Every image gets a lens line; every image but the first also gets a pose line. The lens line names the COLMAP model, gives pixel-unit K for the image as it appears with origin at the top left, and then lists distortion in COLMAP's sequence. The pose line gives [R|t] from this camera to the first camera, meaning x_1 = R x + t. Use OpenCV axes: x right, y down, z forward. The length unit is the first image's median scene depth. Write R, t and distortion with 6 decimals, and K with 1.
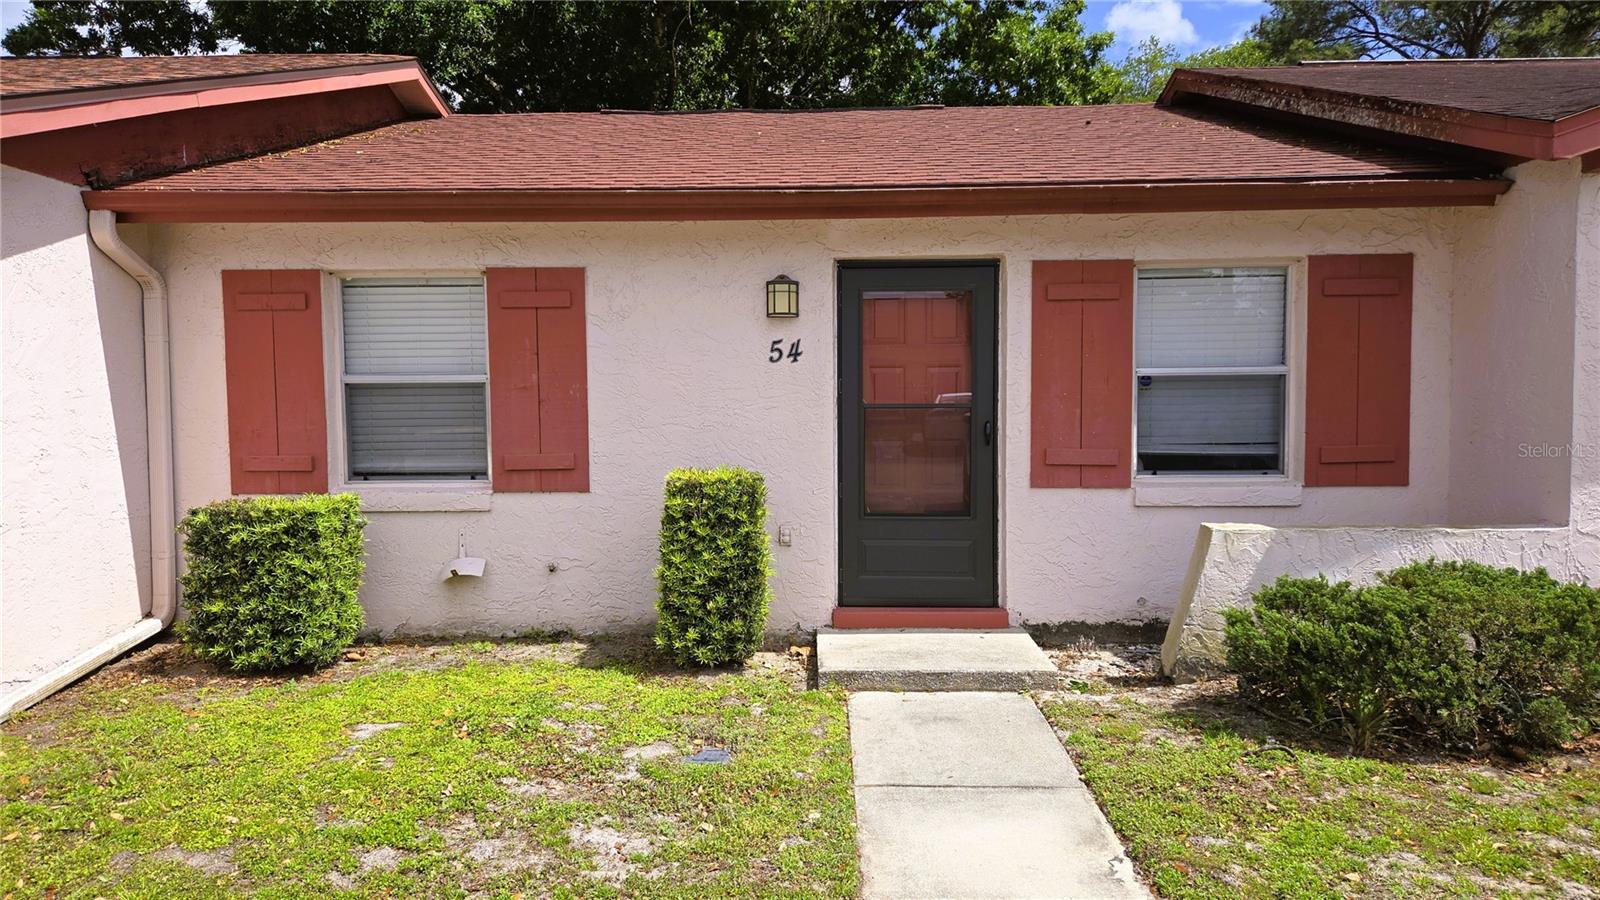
lens RADIAL K [[1033.5, 0, 798.1], [0, 1033.5, 458.0], [0, 0, 1]] dist [0.040653, -0.001301]
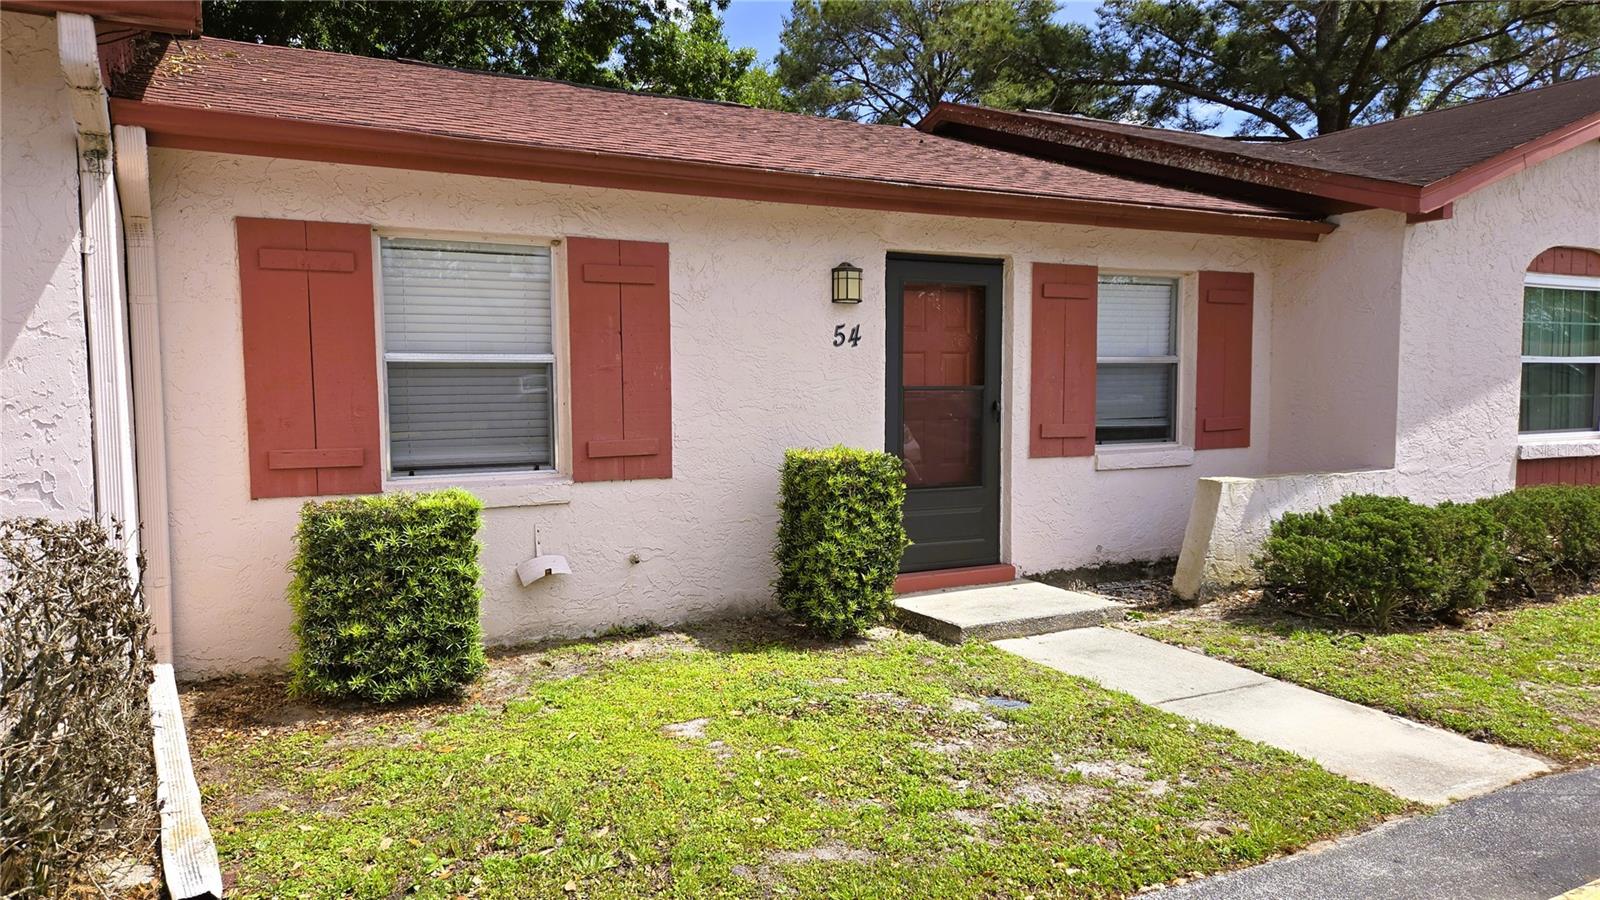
lens RADIAL K [[1025.0, 0, 799.0], [0, 1025.0, 472.8], [0, 0, 1]] dist [0.045081, -0.001093]
pose [[0.881832, -0.039673, 0.469892, -0.554172], [0.031084, 0.999178, 0.026025, 0.007040], [-0.470538, -0.008343, 0.882340, 0.103778]]
